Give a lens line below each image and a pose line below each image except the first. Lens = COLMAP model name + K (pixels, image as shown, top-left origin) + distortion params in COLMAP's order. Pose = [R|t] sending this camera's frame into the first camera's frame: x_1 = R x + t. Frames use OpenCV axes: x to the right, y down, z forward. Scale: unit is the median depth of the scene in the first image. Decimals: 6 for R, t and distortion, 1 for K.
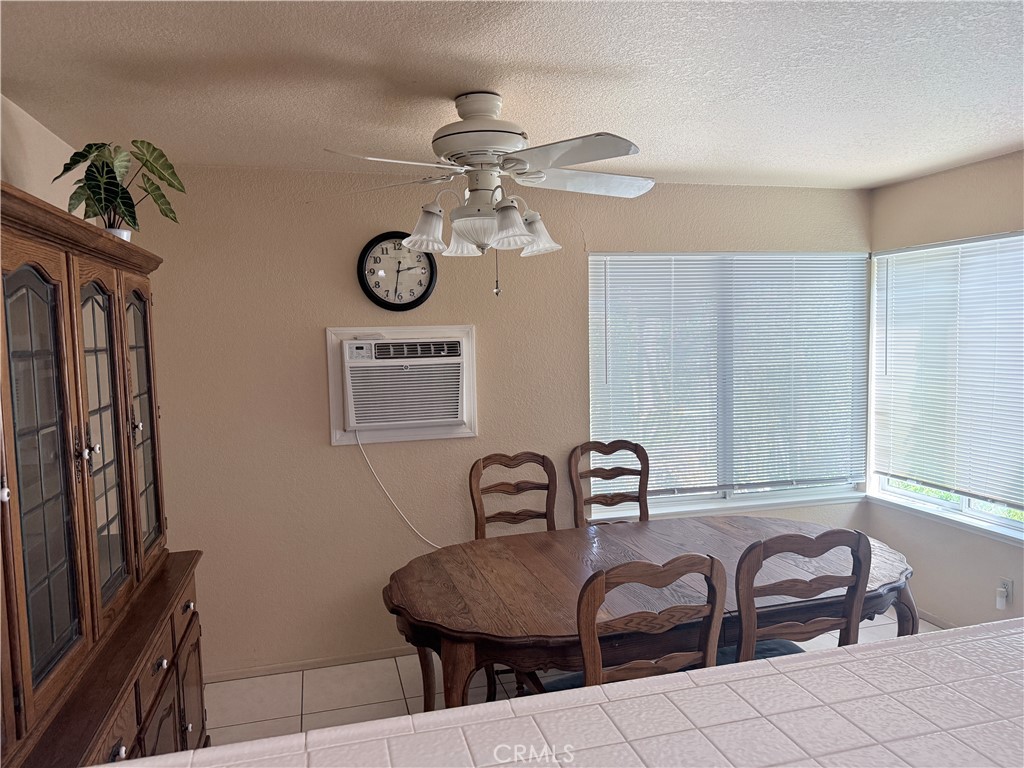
lens RADIAL K [[722.8, 0, 504.5], [0, 722.8, 380.4], [0, 0, 1]] dist [0.010796, -0.016559]
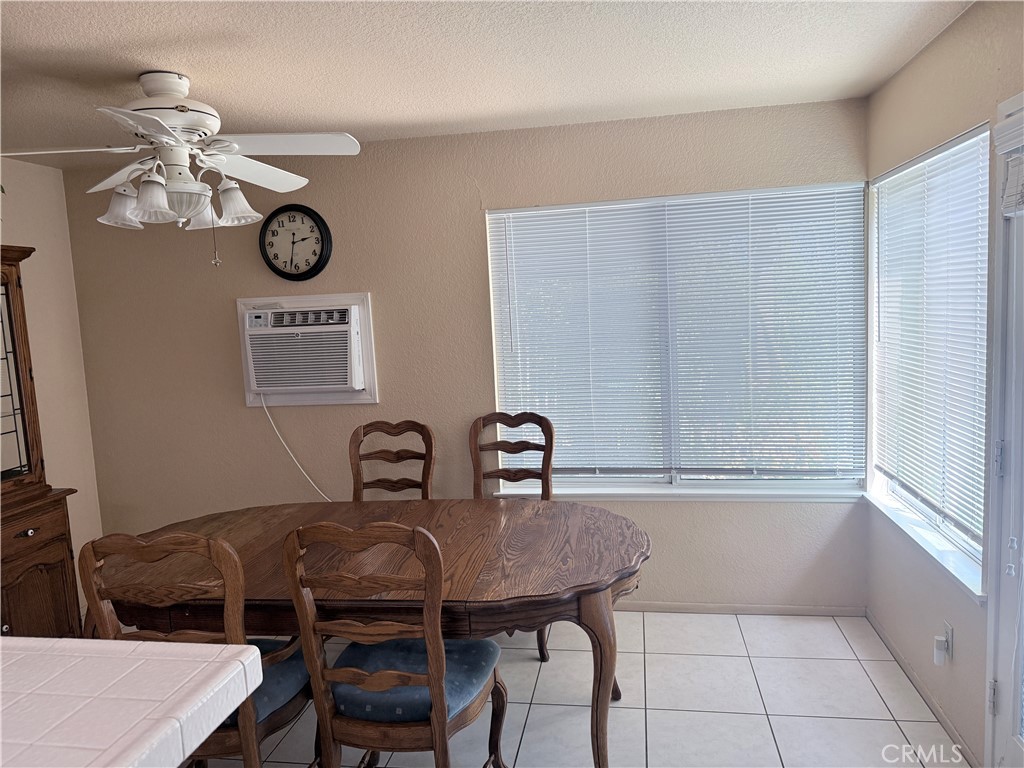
lens RADIAL K [[722.8, 0, 512.6], [0, 722.8, 389.5], [0, 0, 1]] dist [0.010796, -0.016559]
pose [[0.913408, 0.027310, -0.406128, 0.563688], [0.000311, 0.997700, 0.067790, -0.009960], [0.407045, -0.062046, 0.911298, 0.162601]]
